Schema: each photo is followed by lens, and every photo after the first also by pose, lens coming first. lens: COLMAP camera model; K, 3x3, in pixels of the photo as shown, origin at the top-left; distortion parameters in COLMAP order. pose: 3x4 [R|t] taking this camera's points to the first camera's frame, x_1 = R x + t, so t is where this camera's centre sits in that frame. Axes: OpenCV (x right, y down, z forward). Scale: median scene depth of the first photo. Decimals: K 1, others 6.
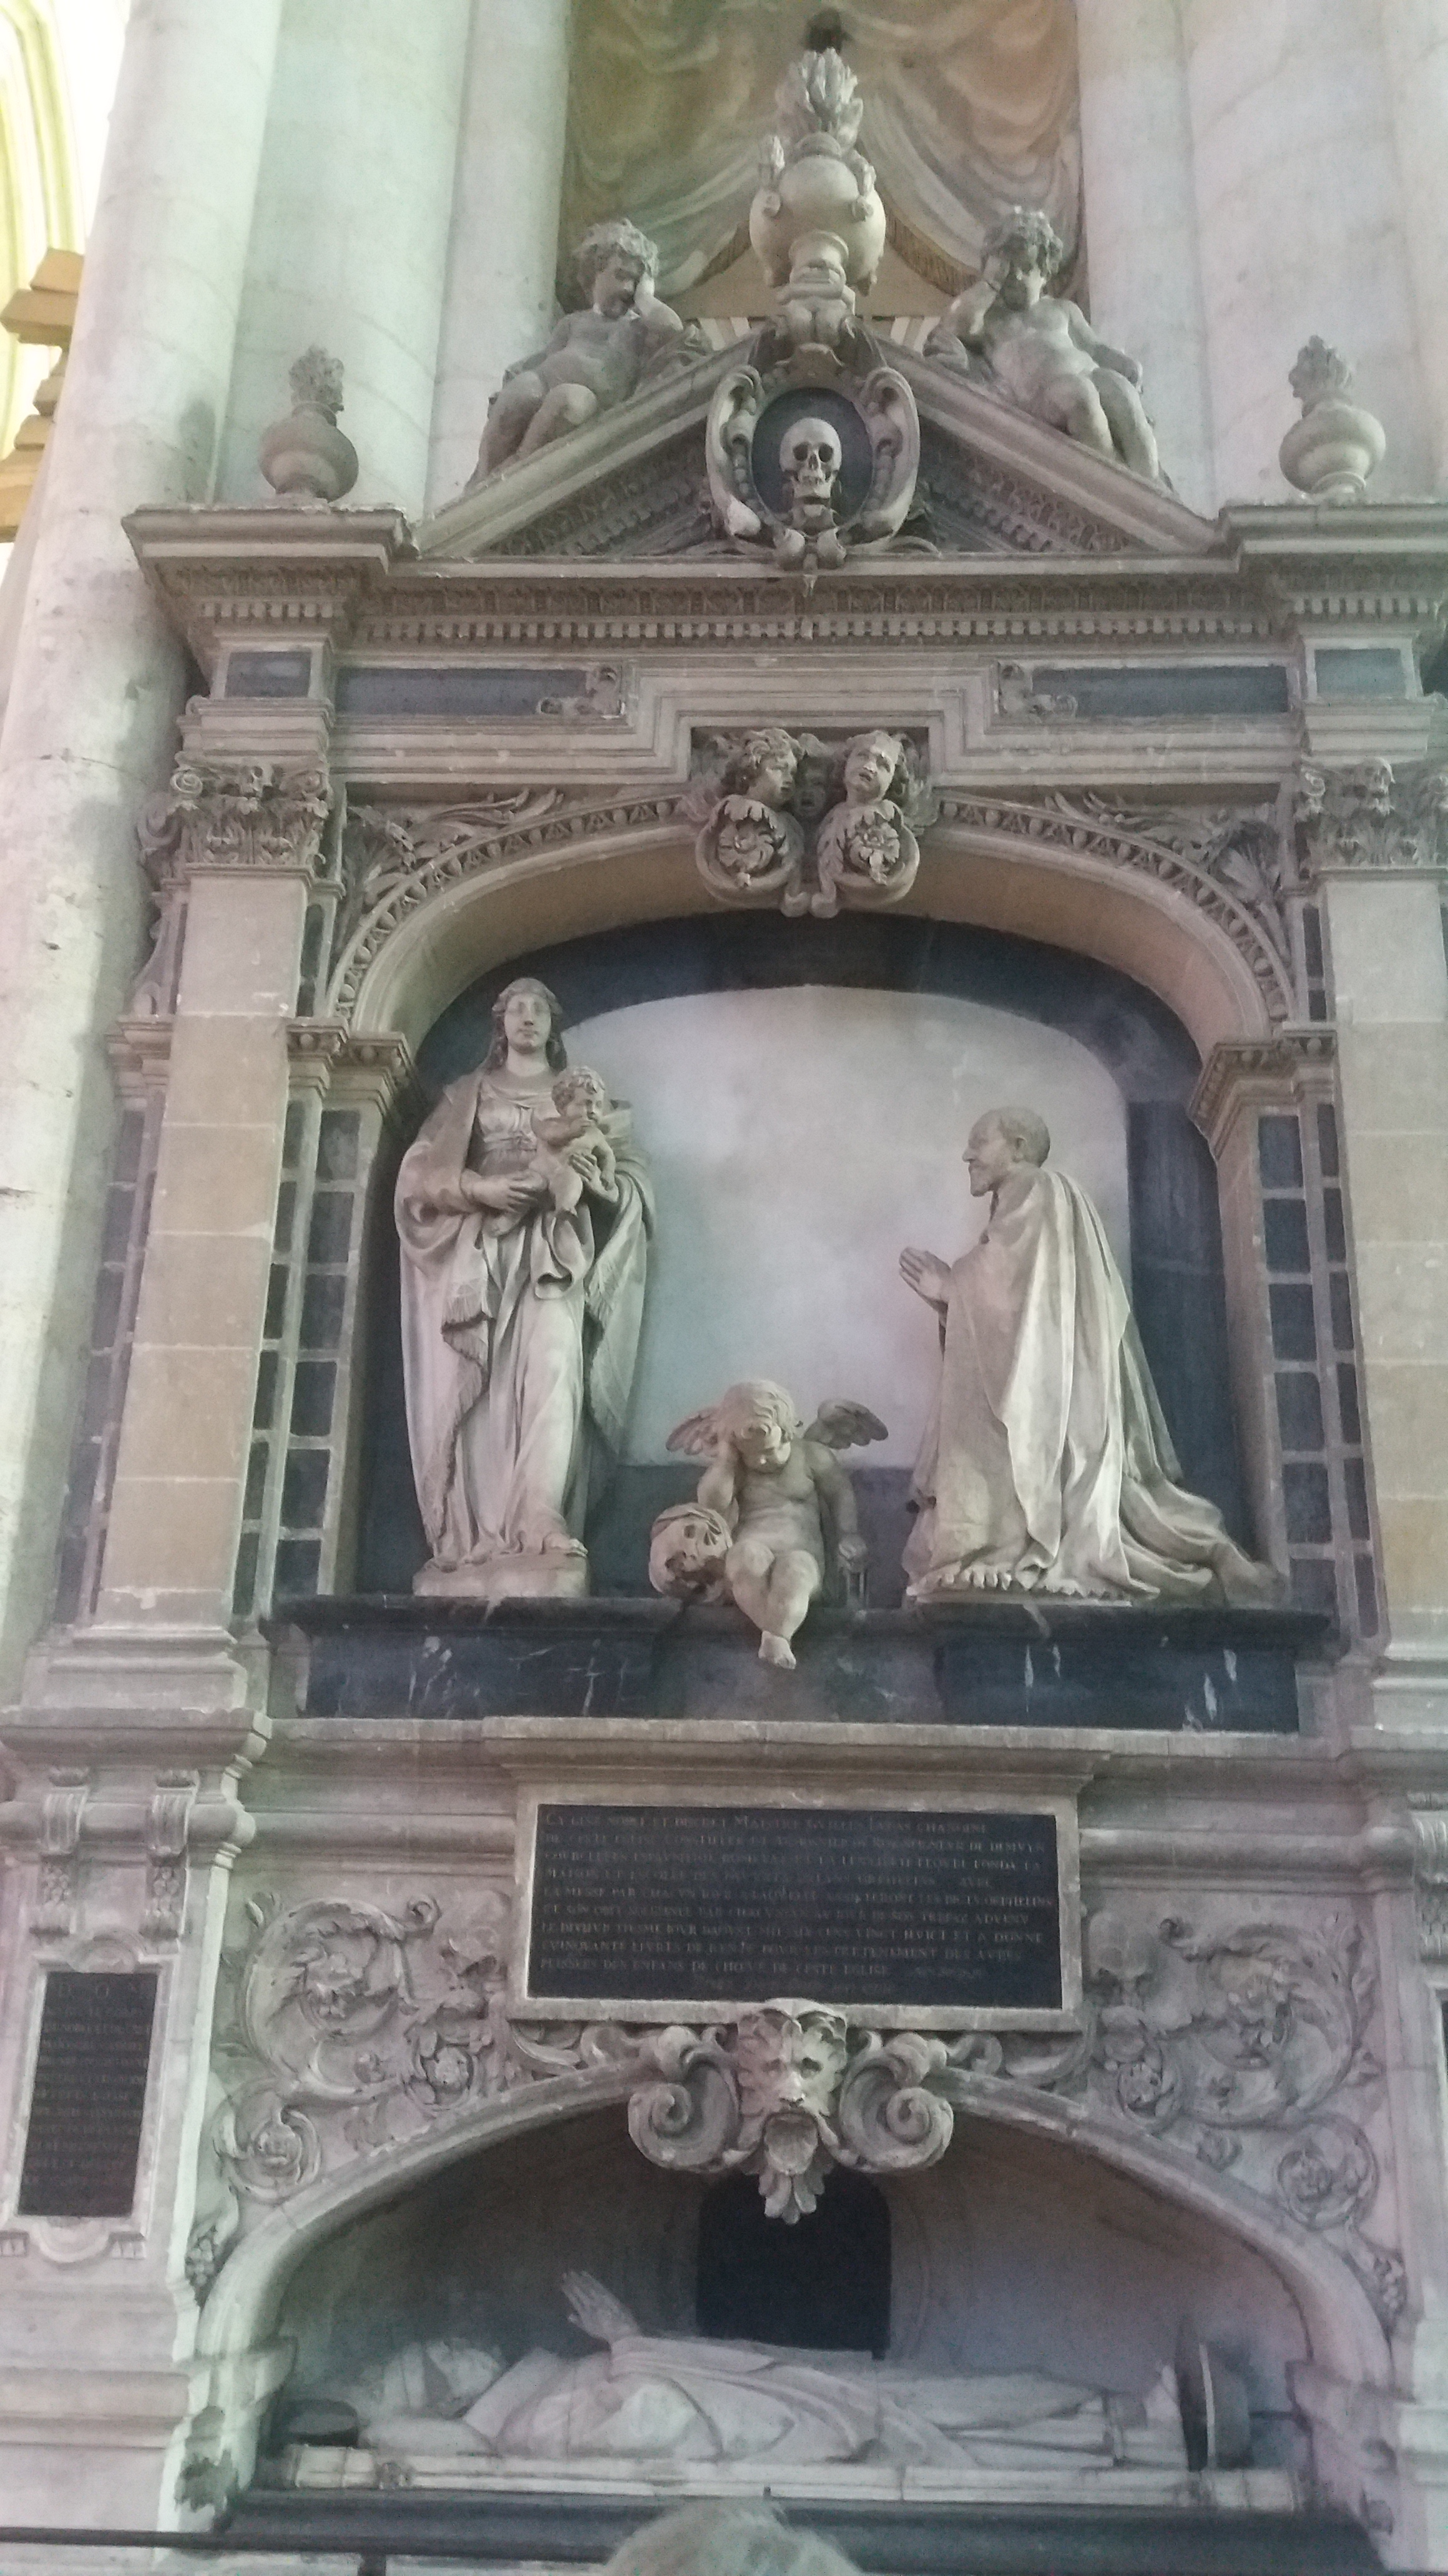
lens RADIAL K [[2177.4, 0, 724.0], [0, 2177.4, 1288.0], [0, 0, 1]] dist [-0.002675, -0.002530]
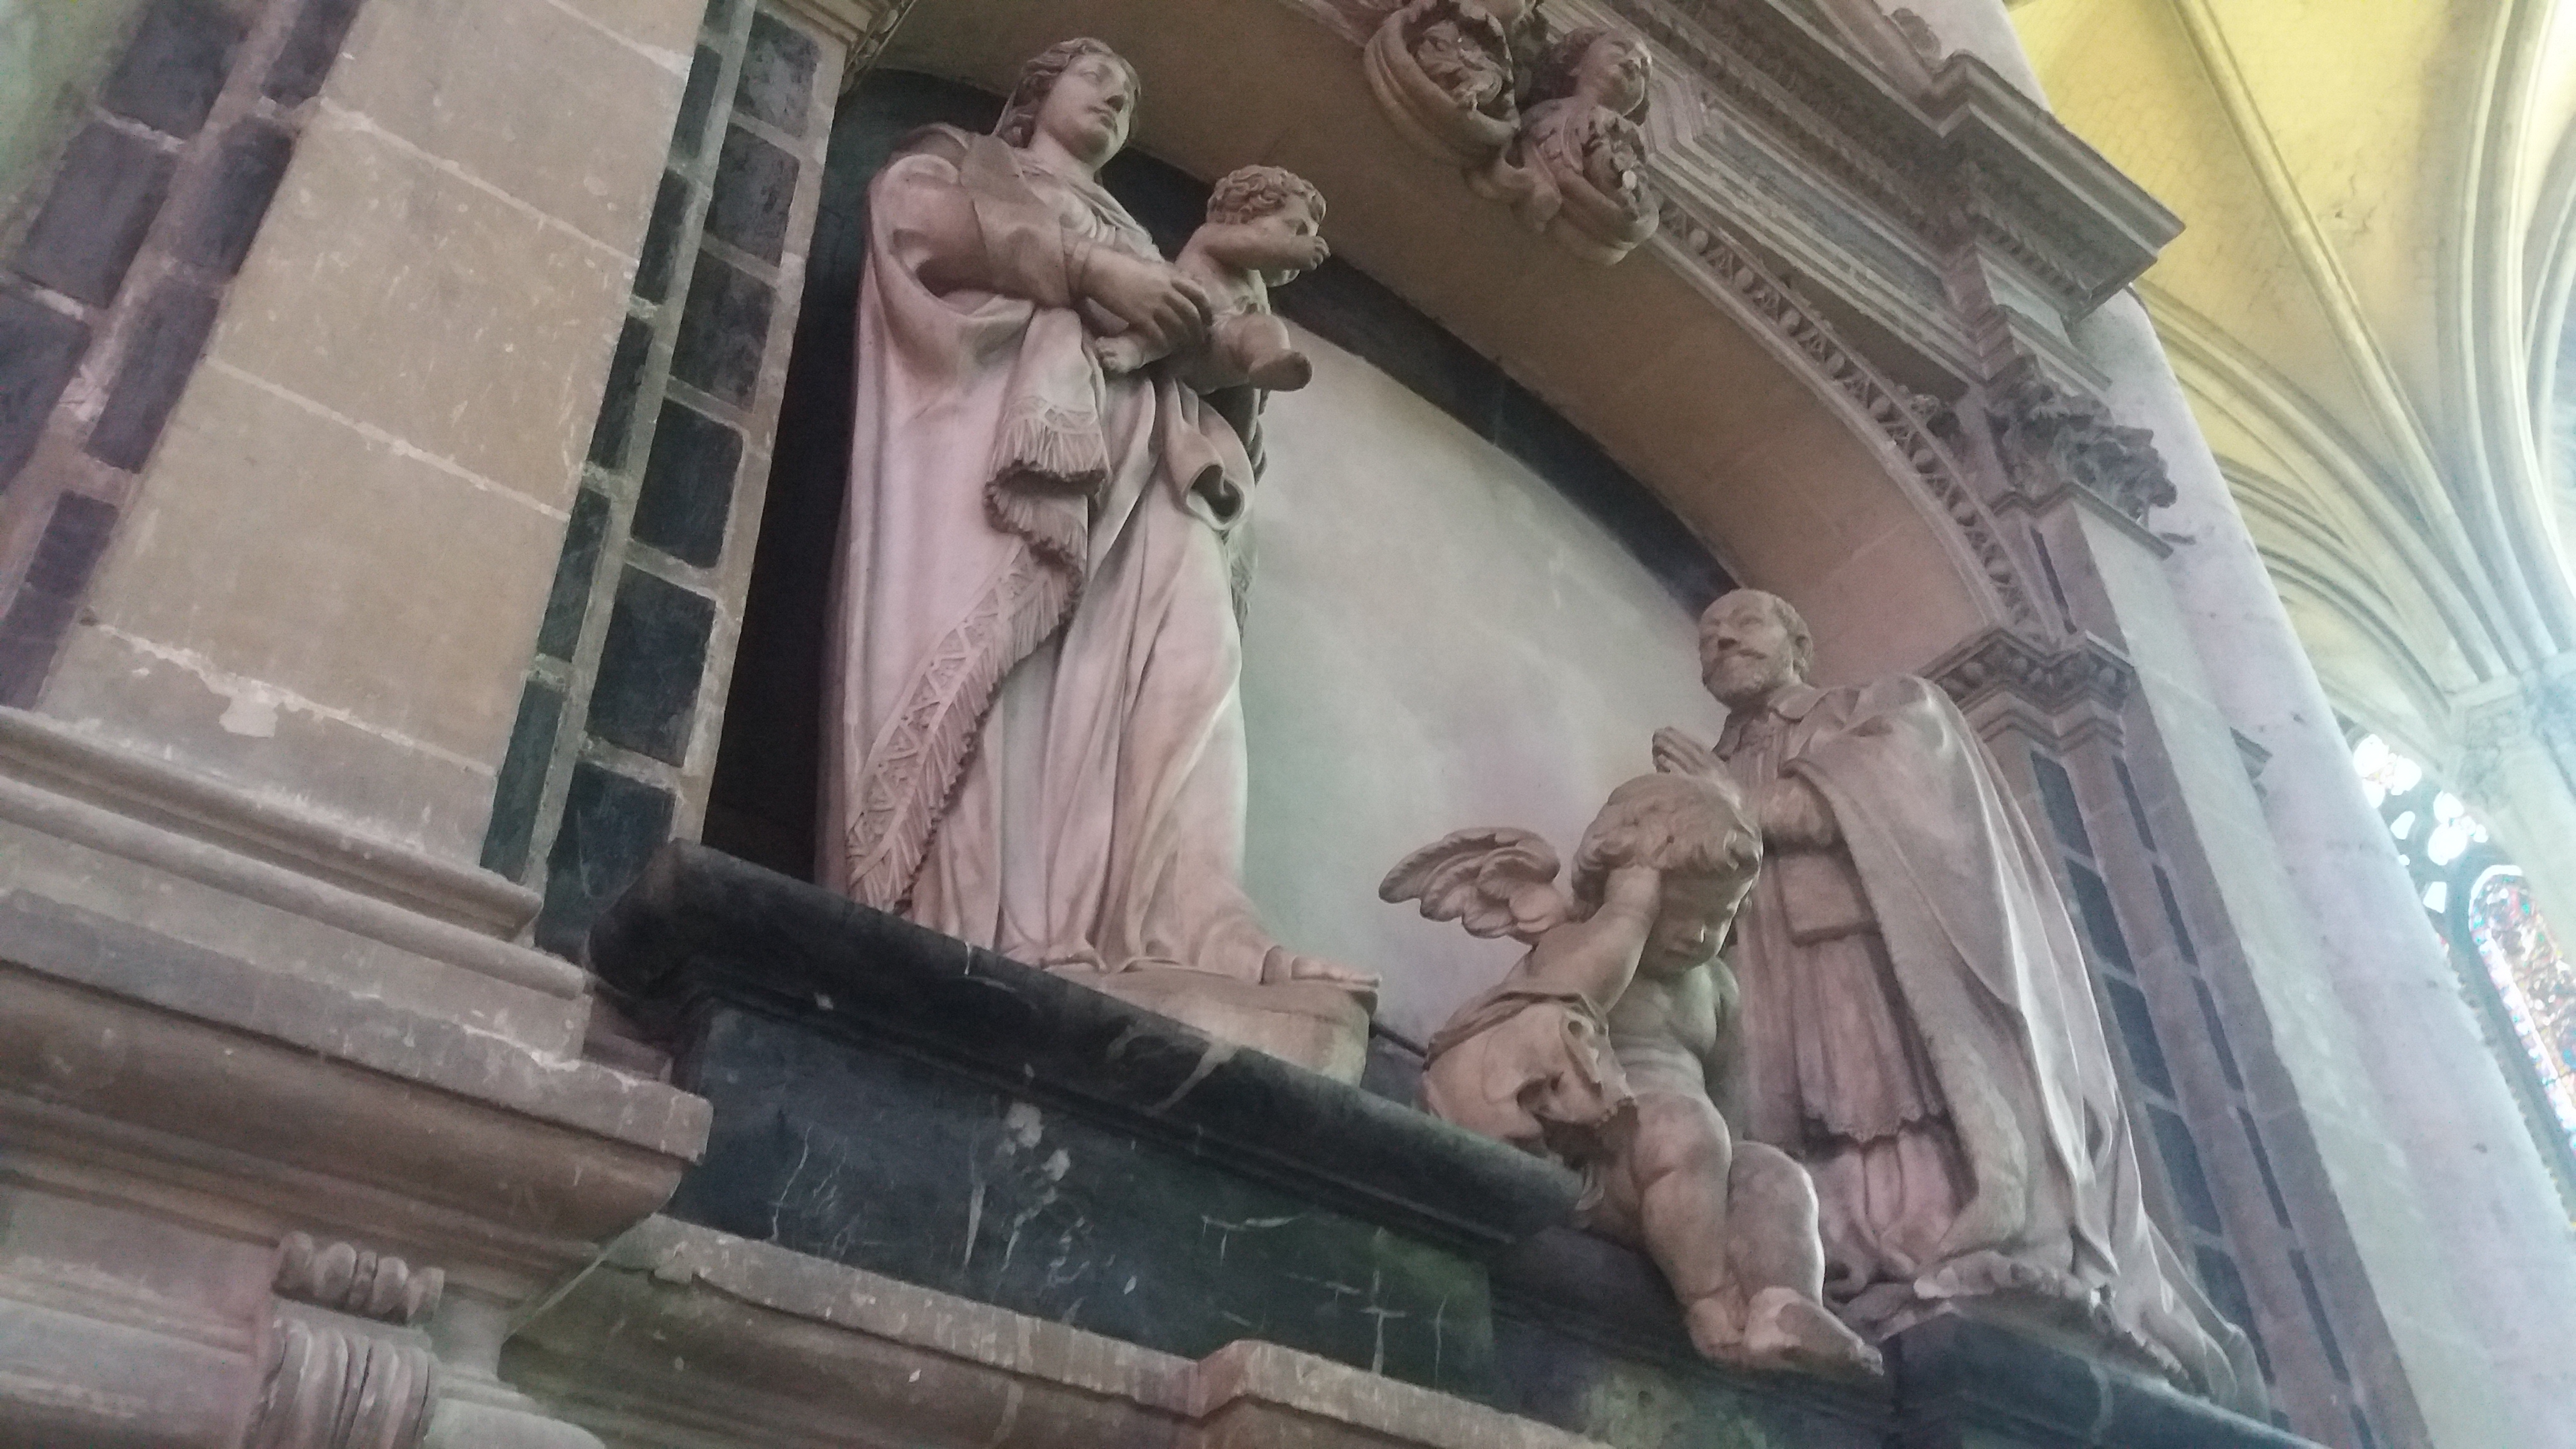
lens RADIAL K [[2177.2, 0, 1288.0], [0, 2177.2, 724.5], [0, 0, 1]] dist [-0.002675, -0.002530]
pose [[0.759395, 0.378152, 0.529452, -0.302391], [-0.177486, 0.903292, -0.390592, 0.226891], [-0.625953, 0.202643, 0.753073, 0.665707]]
